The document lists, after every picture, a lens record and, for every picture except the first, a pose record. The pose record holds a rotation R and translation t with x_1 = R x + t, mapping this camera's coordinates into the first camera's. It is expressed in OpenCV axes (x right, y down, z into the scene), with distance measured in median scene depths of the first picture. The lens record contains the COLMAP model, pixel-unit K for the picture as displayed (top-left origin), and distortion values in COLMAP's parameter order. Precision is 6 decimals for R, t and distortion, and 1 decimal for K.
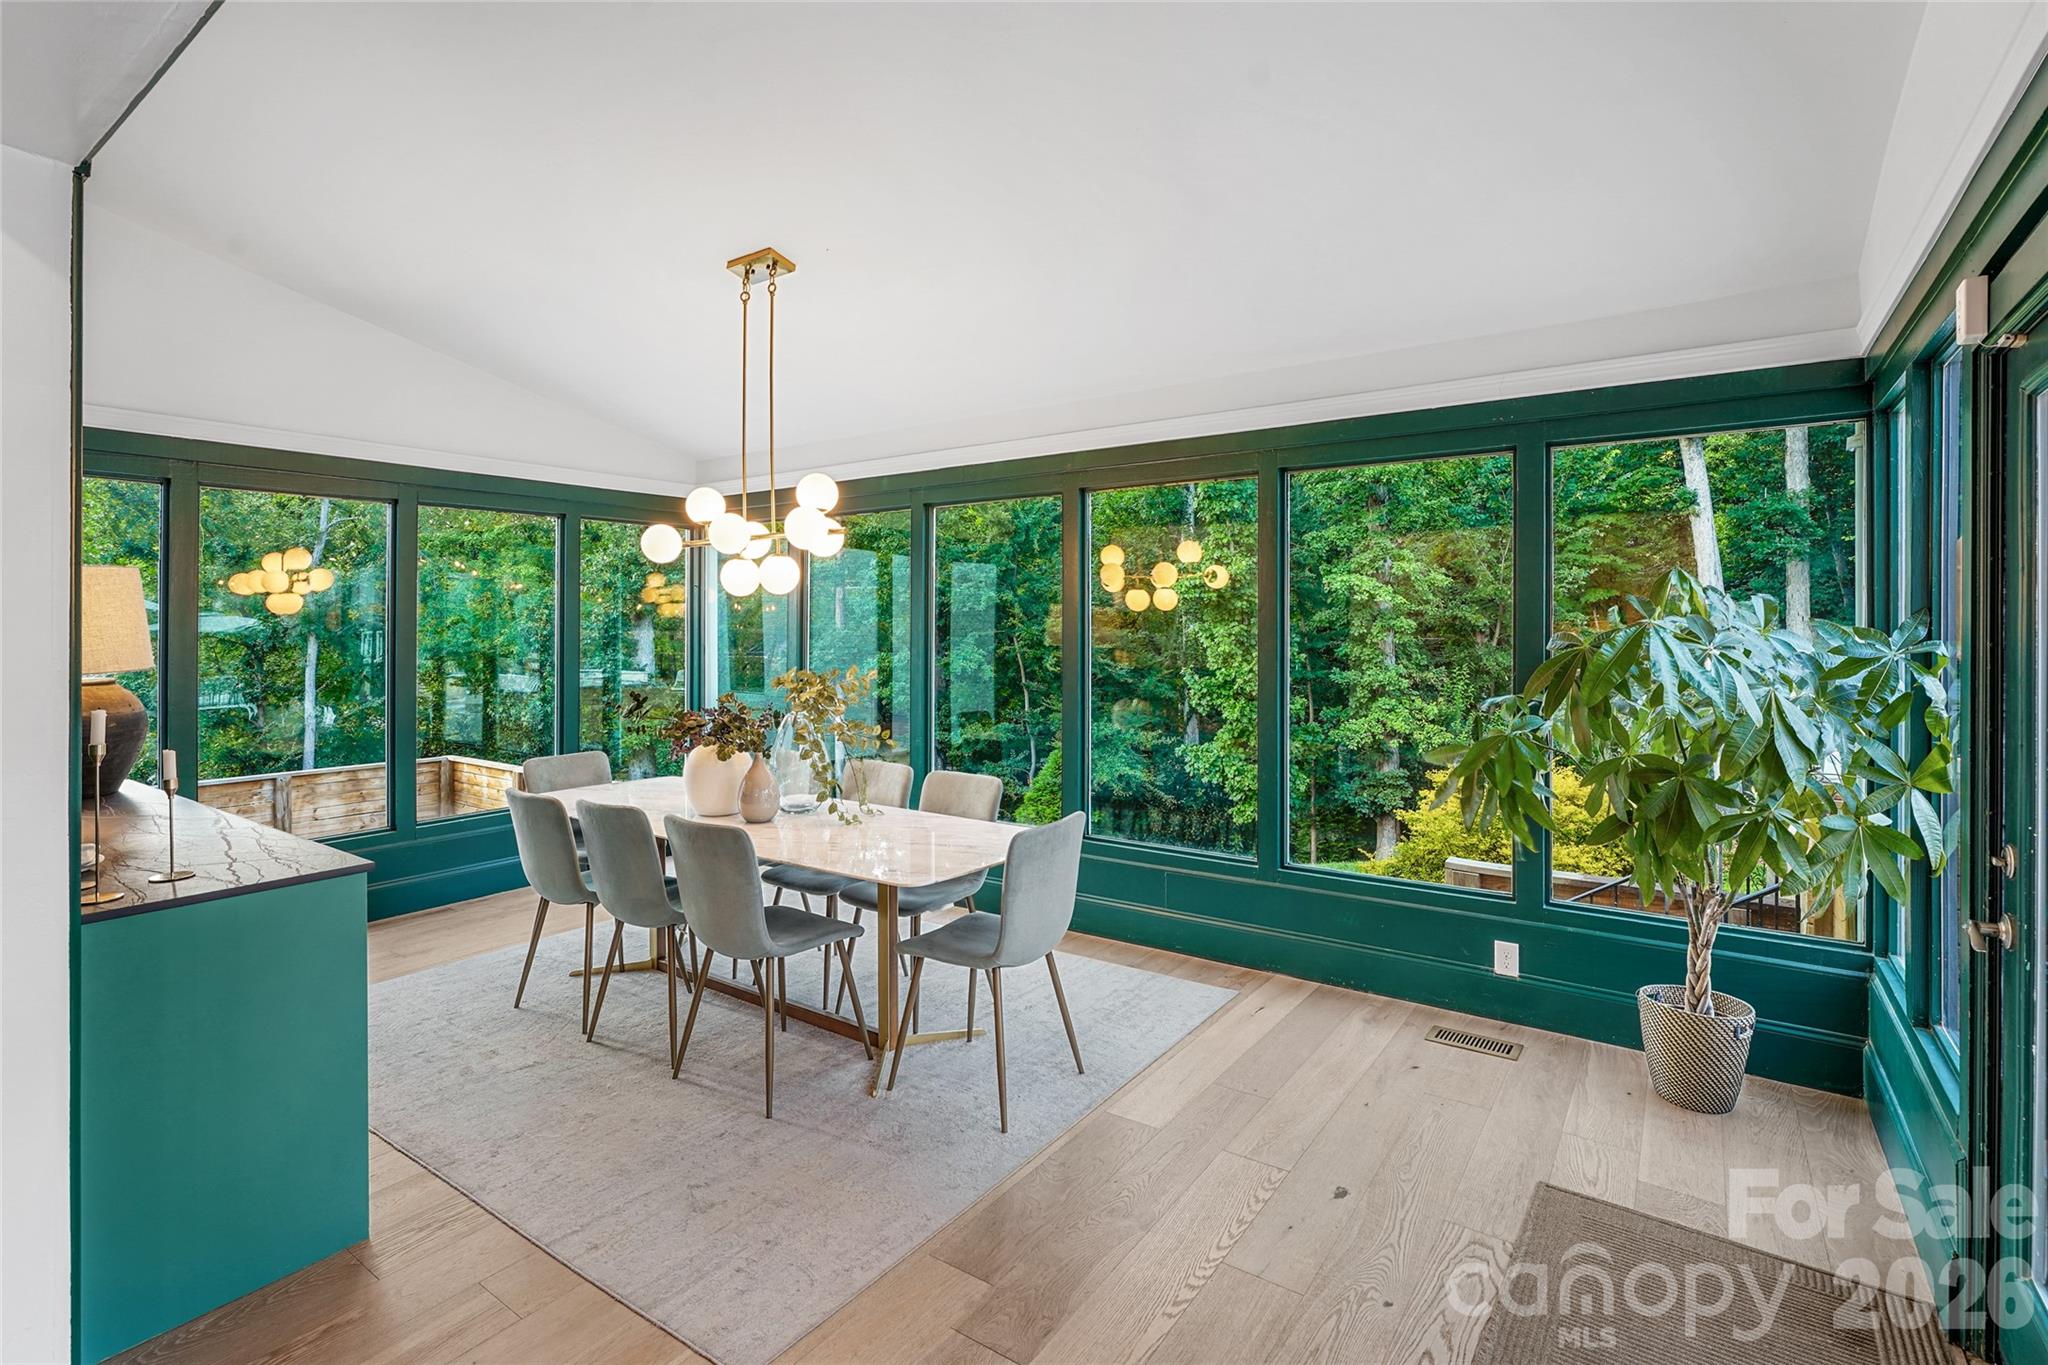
lens RADIAL K [[959.7, 0, 1030.4], [0, 959.7, 623.7], [0, 0, 1]] dist [-0.016401, 0.004142]
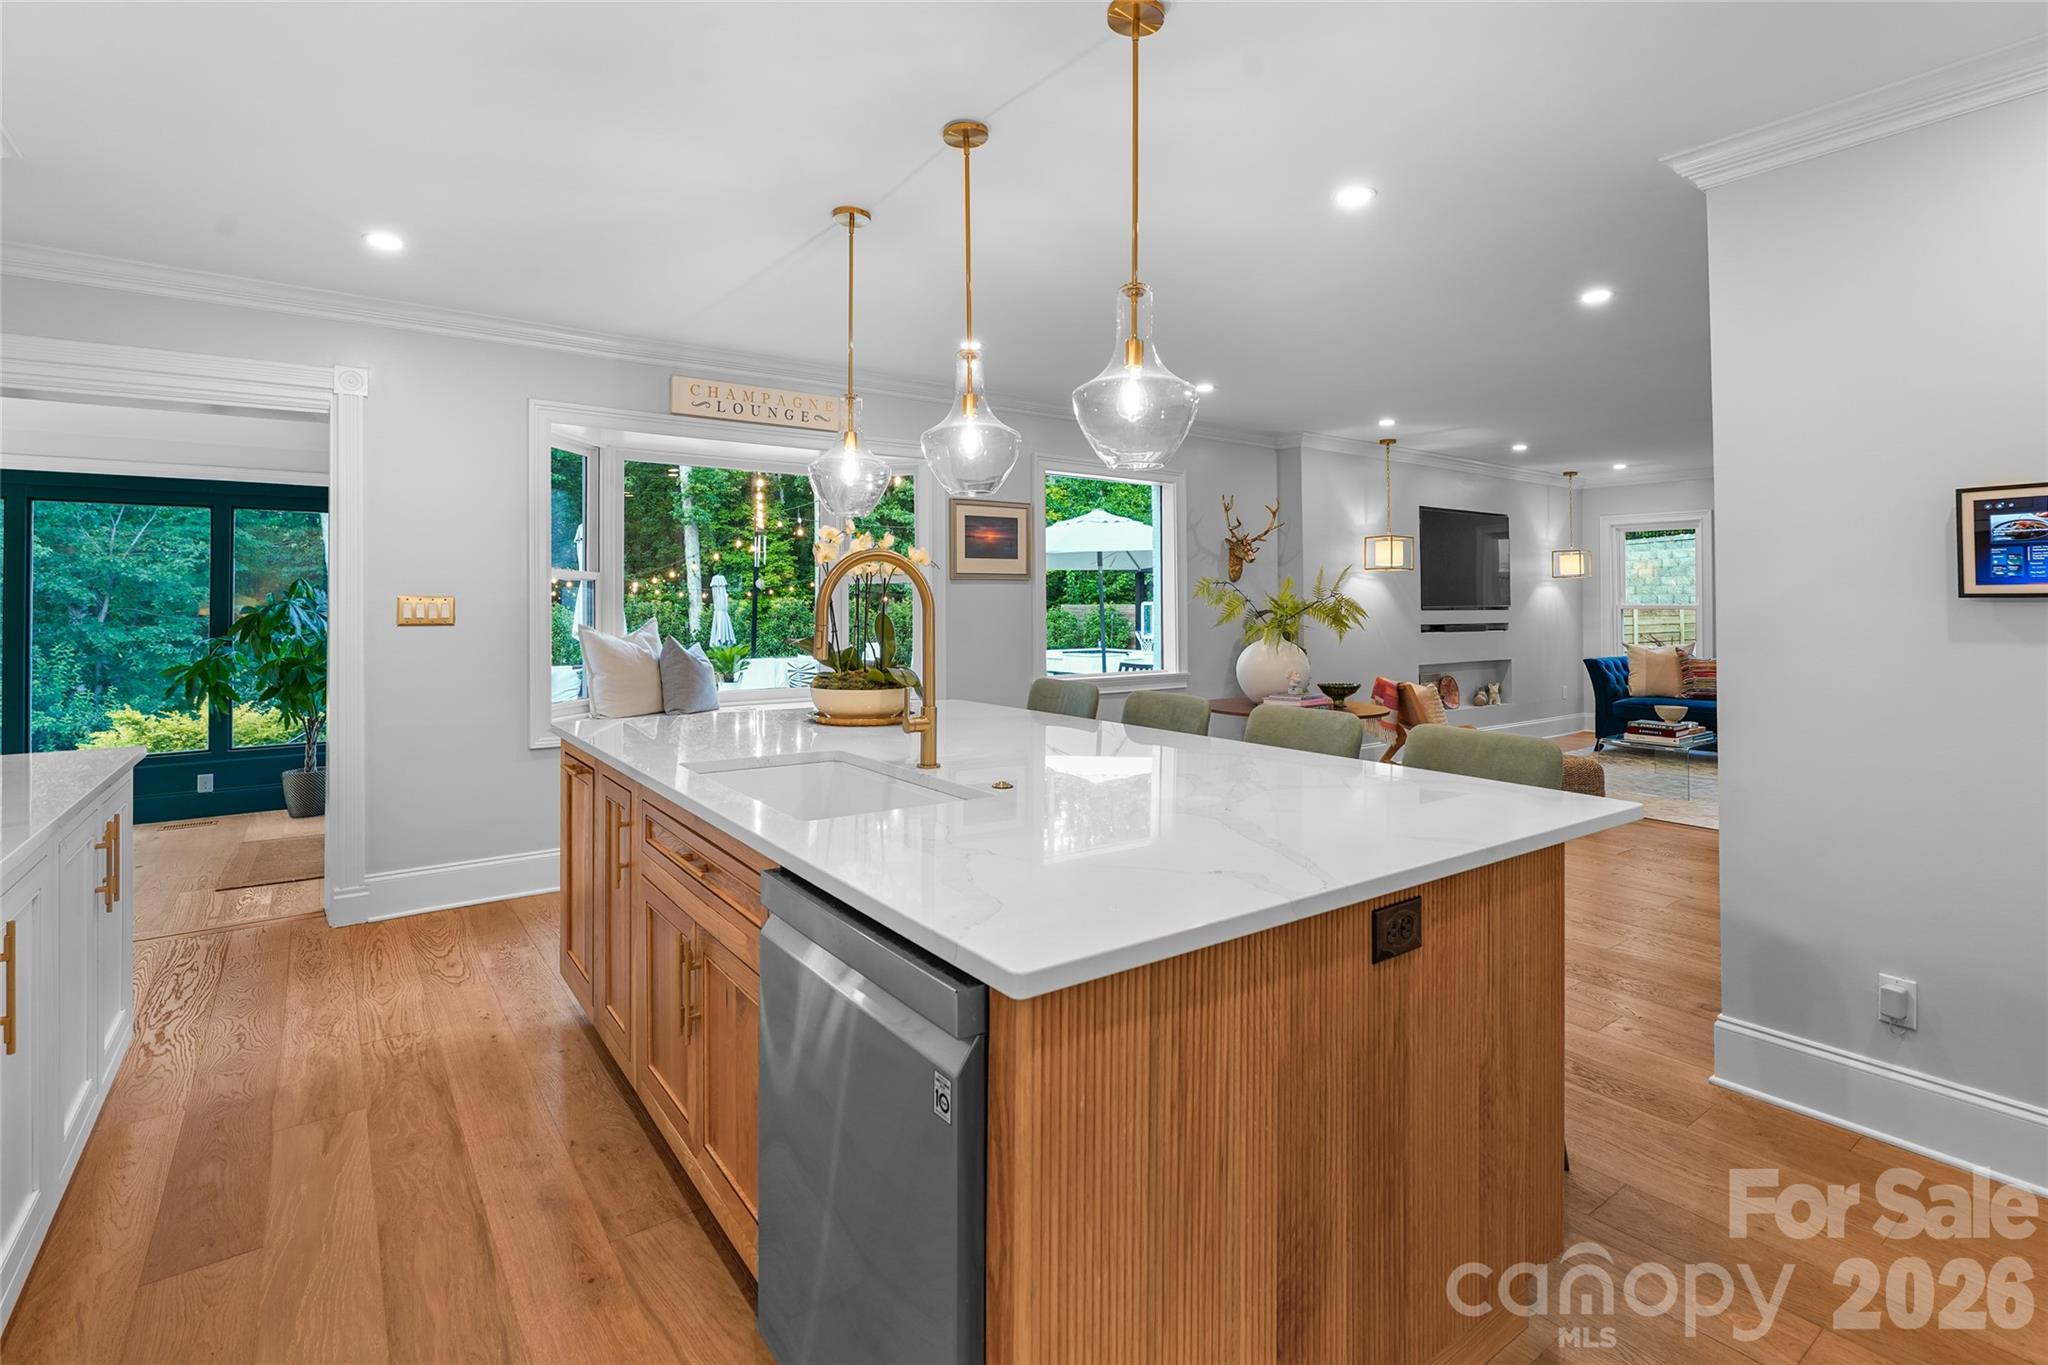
lens RADIAL K [[959.7, 0, 1025.6], [0, 959.7, 593.4], [0, 0, 1]] dist [-0.016401, 0.004142]
pose [[0.322522, 0.005888, 0.946544, -0.977788], [-0.002219, 0.999983, -0.005465, -0.012702], [-0.946559, -0.000338, 0.322529, -1.463238]]
